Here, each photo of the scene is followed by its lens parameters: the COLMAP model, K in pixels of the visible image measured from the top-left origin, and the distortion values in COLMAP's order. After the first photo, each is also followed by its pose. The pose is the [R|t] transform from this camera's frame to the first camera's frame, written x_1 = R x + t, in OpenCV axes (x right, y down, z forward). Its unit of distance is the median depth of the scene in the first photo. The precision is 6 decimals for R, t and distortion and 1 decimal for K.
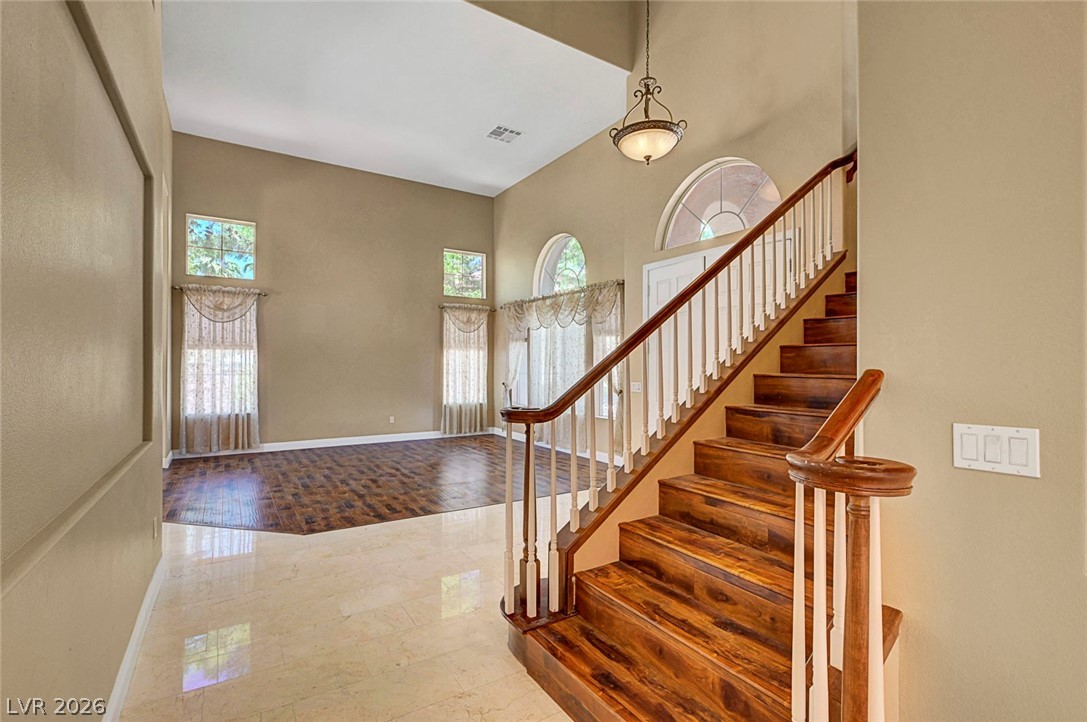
lens RADIAL K [[496.9, 0, 544.6], [0, 496.9, 362.0], [0, 0, 1]] dist [-0.005676, 0.000000]
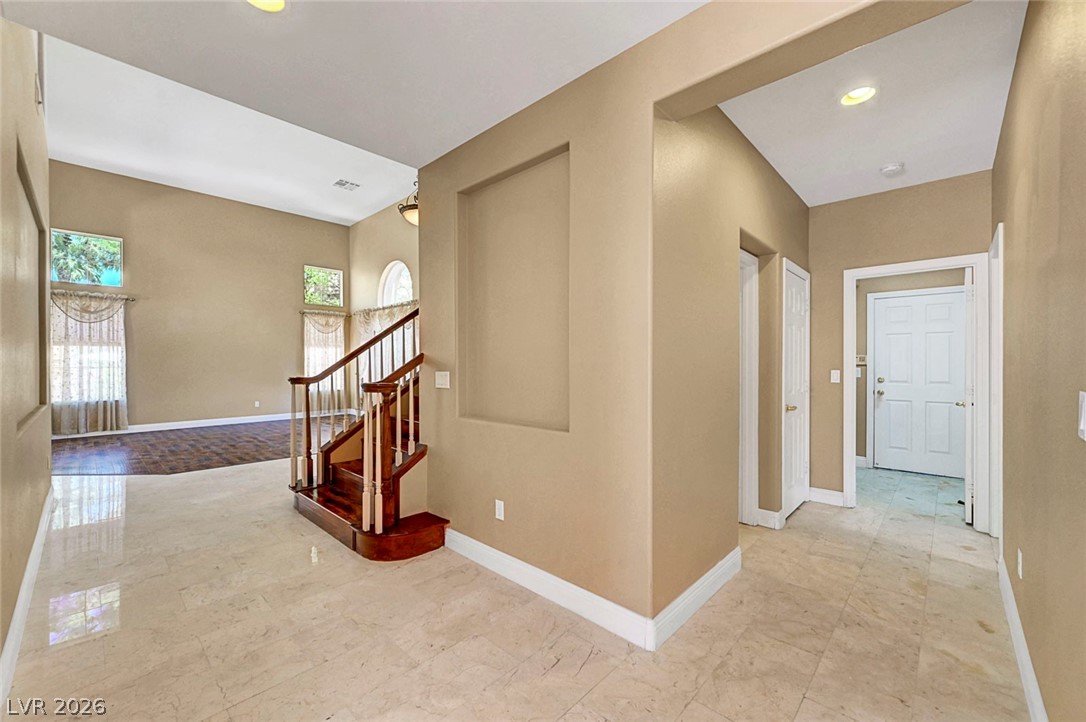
lens RADIAL K [[438.8, 0, 541.5], [0, 438.8, 361.1], [0, 0, 1]] dist [0.000421, -0.000491]
pose [[0.971855, -0.004691, 0.235533, 0.141690], [0.003810, 0.999984, 0.004196, 0.010024], [-0.235549, -0.003181, 0.971857, -0.256603]]
